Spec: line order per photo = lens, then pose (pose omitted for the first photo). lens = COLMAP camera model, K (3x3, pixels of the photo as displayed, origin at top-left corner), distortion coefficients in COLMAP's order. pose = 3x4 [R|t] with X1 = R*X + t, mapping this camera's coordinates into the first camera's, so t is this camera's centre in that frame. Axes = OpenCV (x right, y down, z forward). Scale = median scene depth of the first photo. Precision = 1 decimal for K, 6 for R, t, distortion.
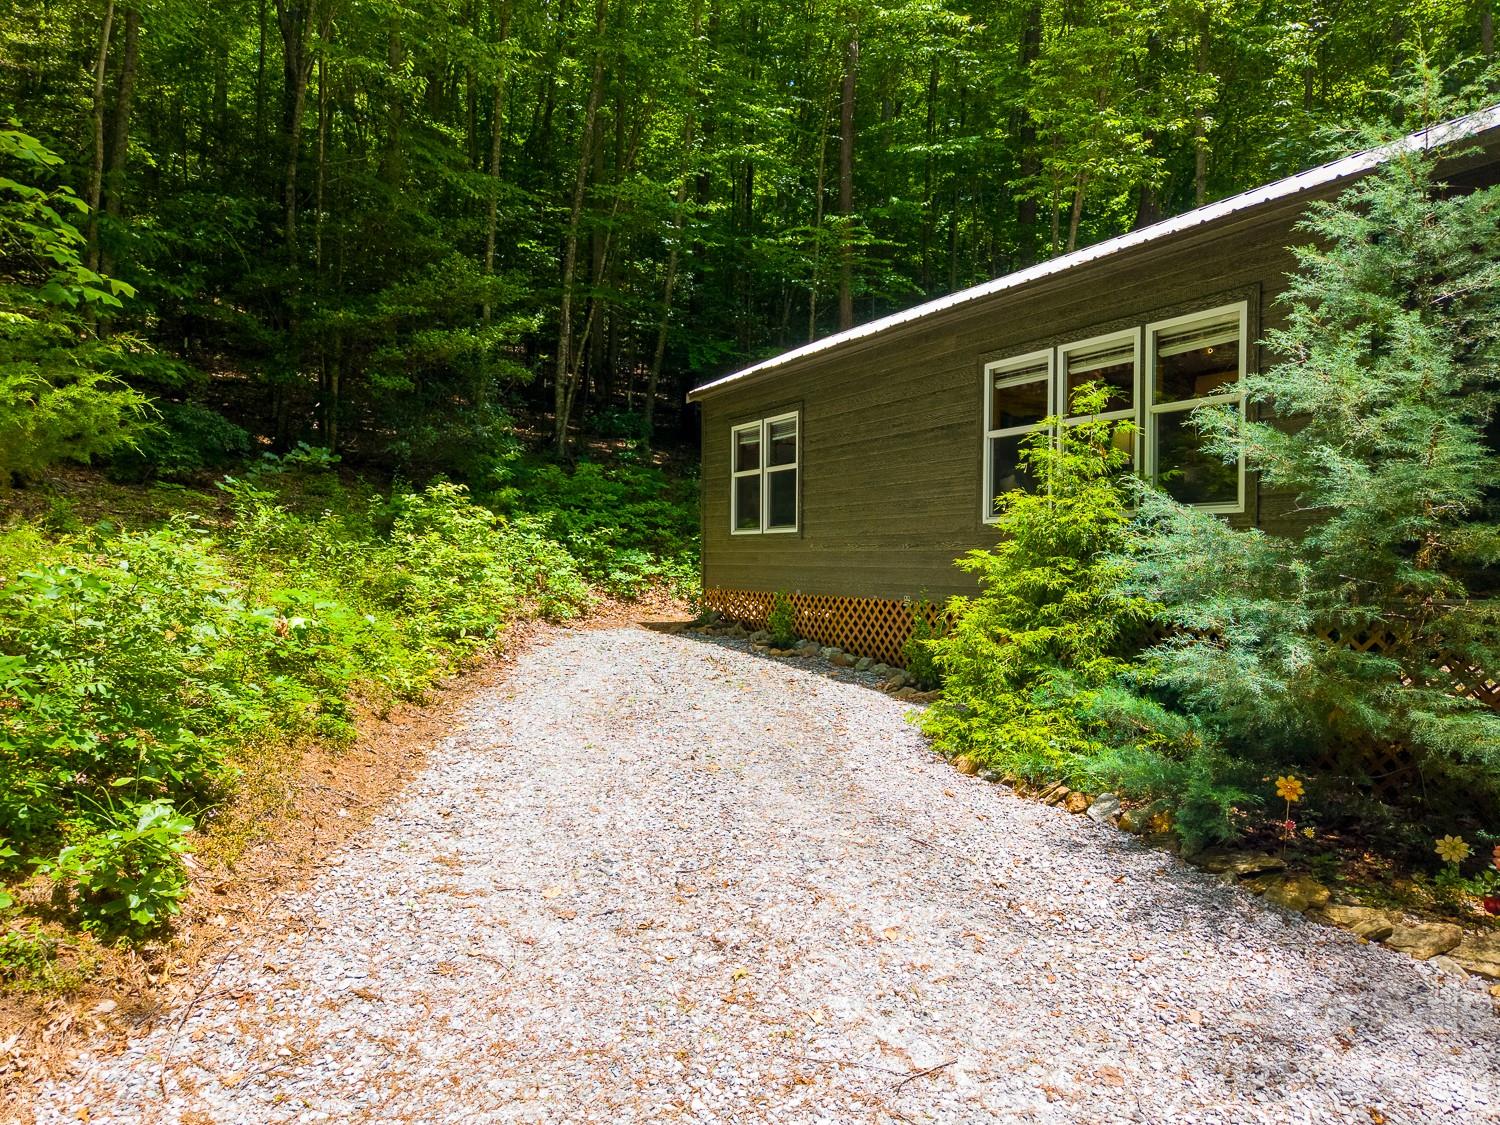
lens RADIAL K [[1005.2, 0, 741.9], [0, 1005.2, 566.0], [0, 0, 1]] dist [0.035633, -0.031675]
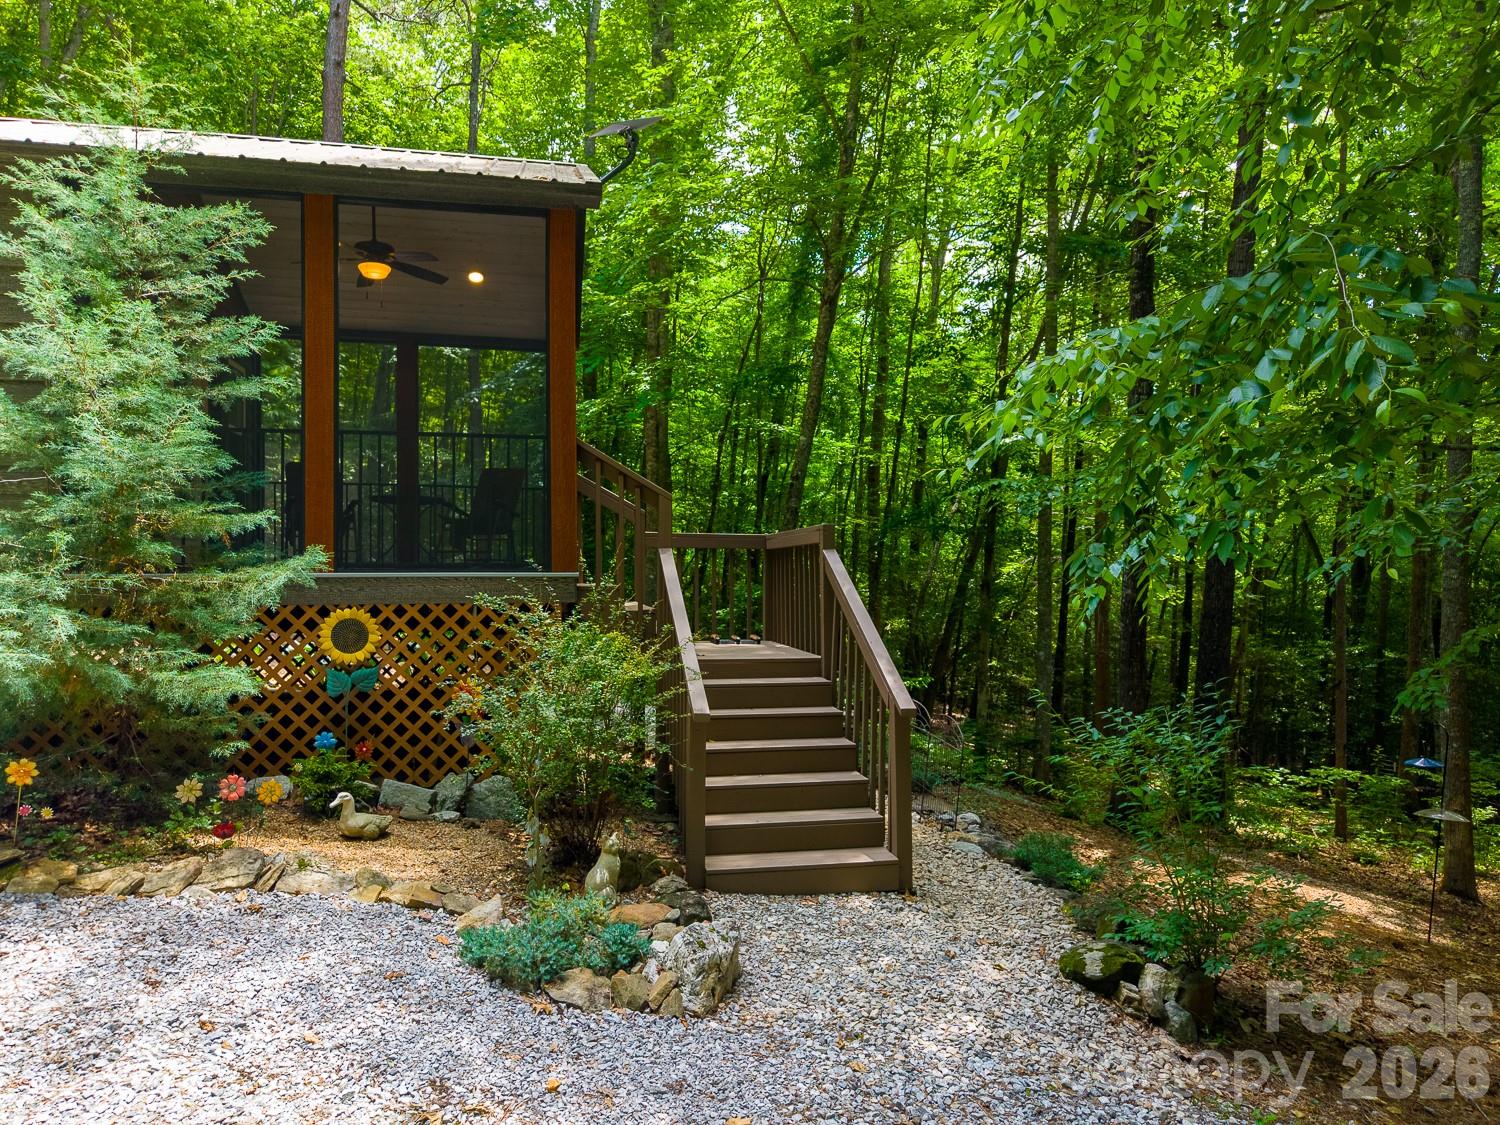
lens RADIAL K [[1016.5, 0, 750.0], [0, 1016.5, 562.5], [0, 0, 1]] dist [0.005500, -0.000286]
pose [[0.302061, -0.004610, 0.953278, -0.119671], [0.006058, 0.999977, 0.002916, 0.018204], [-0.953269, 0.004894, 0.302082, 0.046867]]
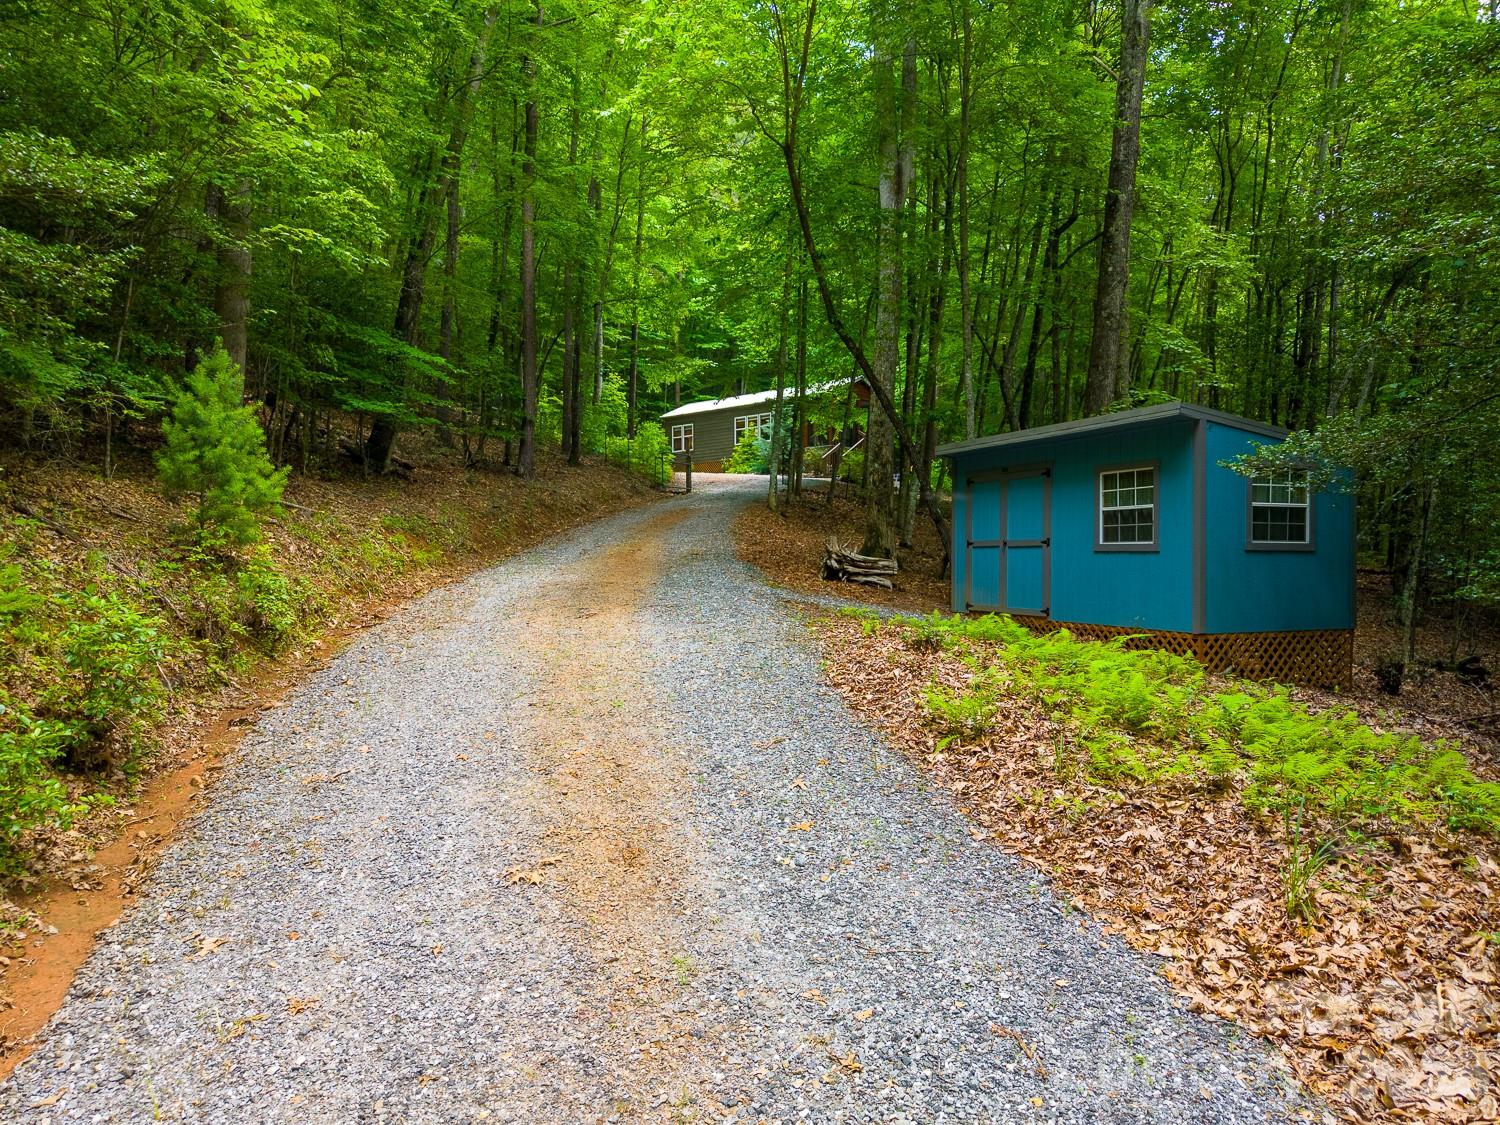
lens RADIAL K [[1005.2, 0, 741.9], [0, 1005.2, 566.0], [0, 0, 1]] dist [0.035633, -0.031675]
pose [[0.953020, -0.003092, 0.302891, -1.968315], [0.004454, 0.999983, -0.003805, 0.901464], [-0.302874, 0.004975, 0.953018, -6.029824]]
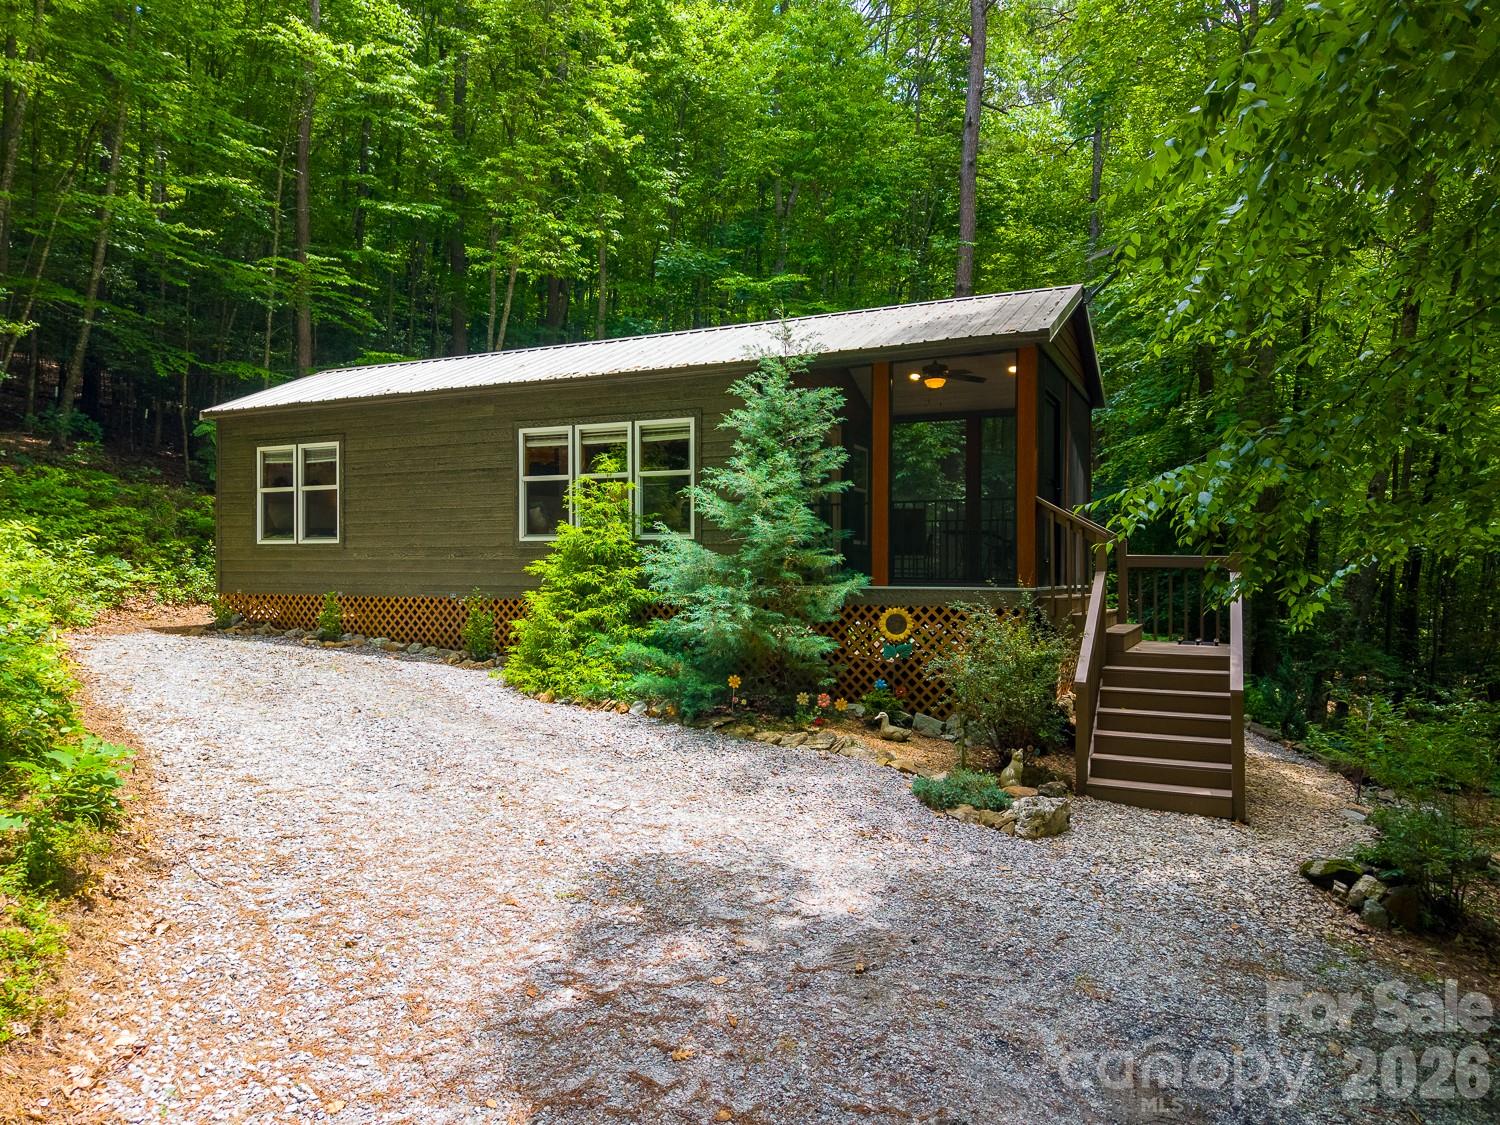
lens RADIAL K [[1014.2, 0, 750.1], [0, 1014.2, 555.8], [0, 0, 1]] dist [0.046084, -0.069654]
pose [[0.815212, -0.000360, 0.579163, -0.436038], [0.007105, 0.999931, -0.009378, -0.006897], [-0.579119, 0.011760, 0.815158, -0.477144]]
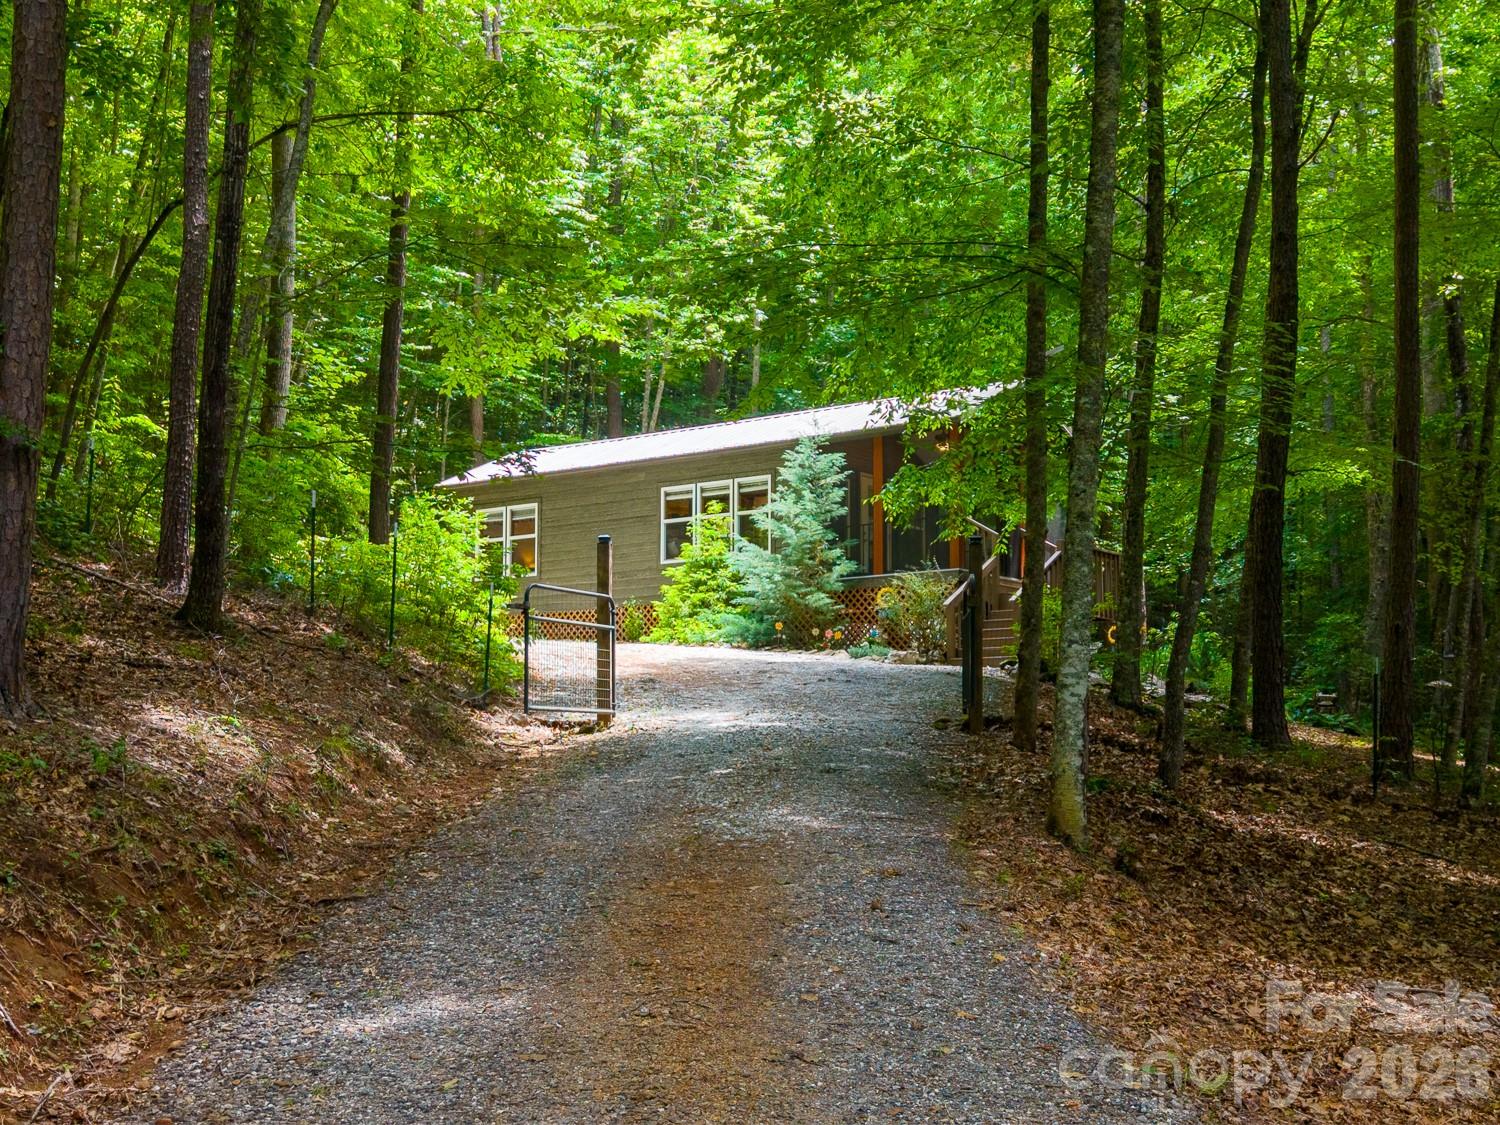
lens RADIAL K [[1996.1, 0, 750.0], [0, 1996.1, 562.5], [0, 0, 1]] dist [0.206571, -0.693464]
pose [[0.913681, 0.046069, 0.403813, -1.670129], [0.004160, 0.992443, -0.122634, 0.613819], [-0.406411, 0.113728, 0.906585, -3.732989]]
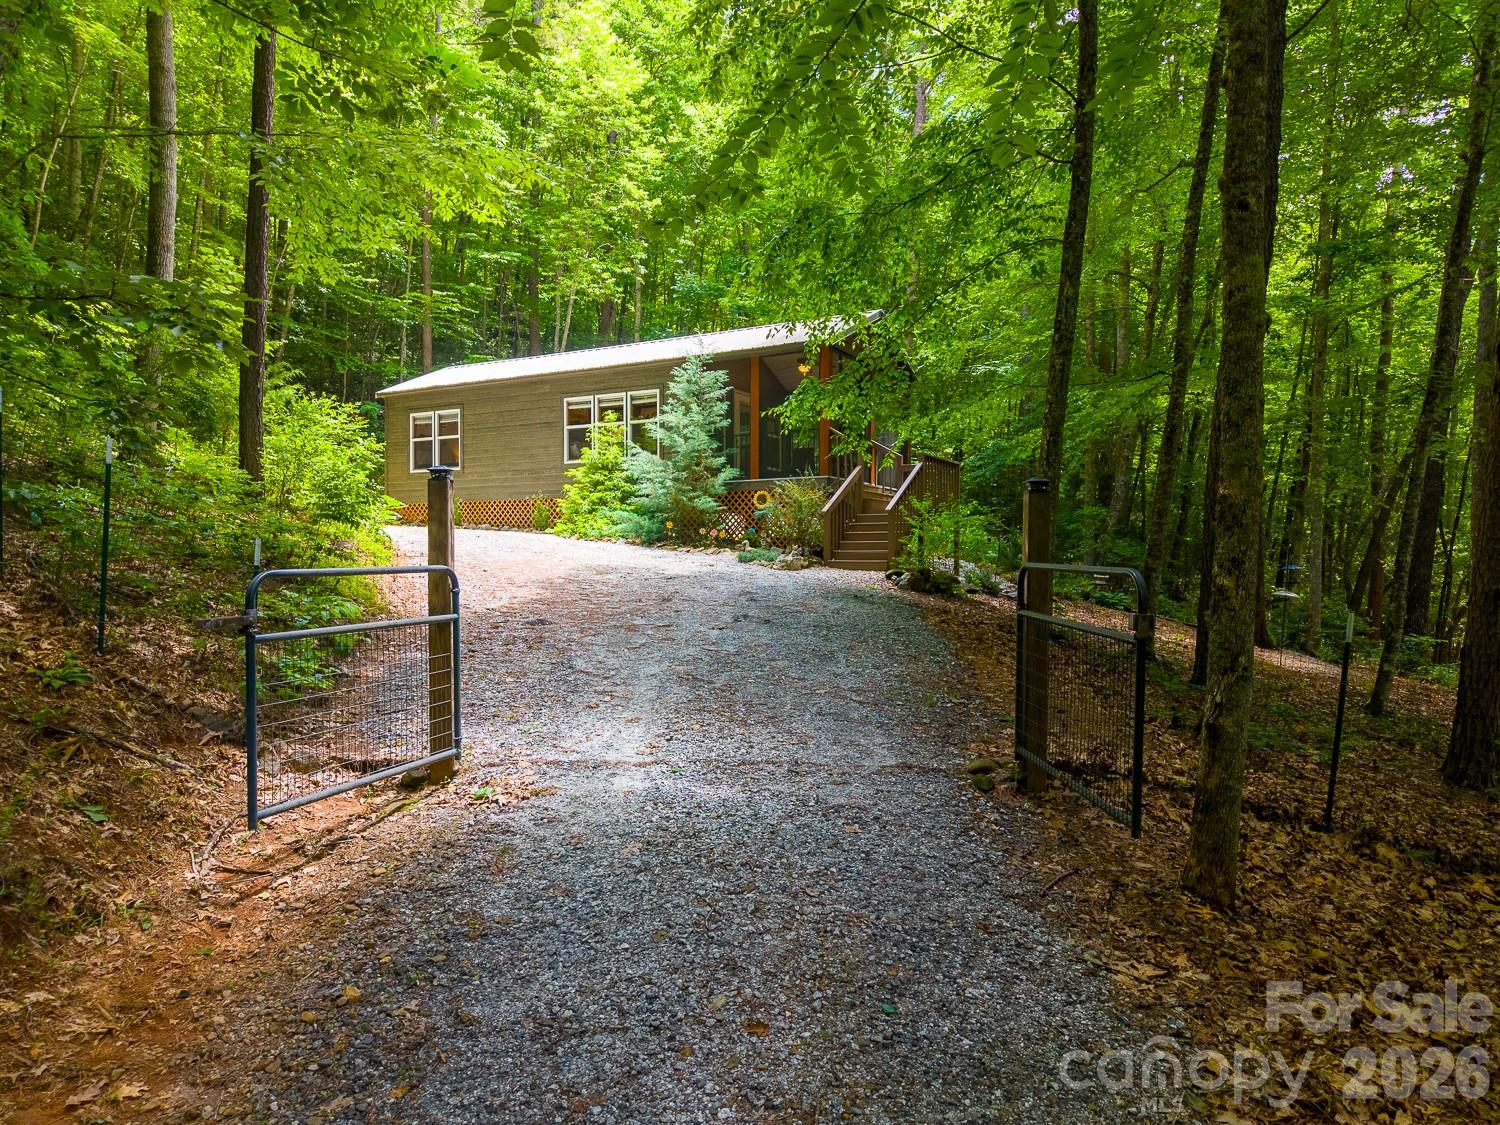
lens RADIAL K [[1014.2, 0, 750.1], [0, 1014.2, 555.8], [0, 0, 1]] dist [0.046084, -0.069654]
pose [[0.855891, -0.000304, 0.517156, -0.870335], [0.005448, 0.999950, -0.008429, 0.274719], [-0.517128, 0.010032, 0.855849, -1.797255]]
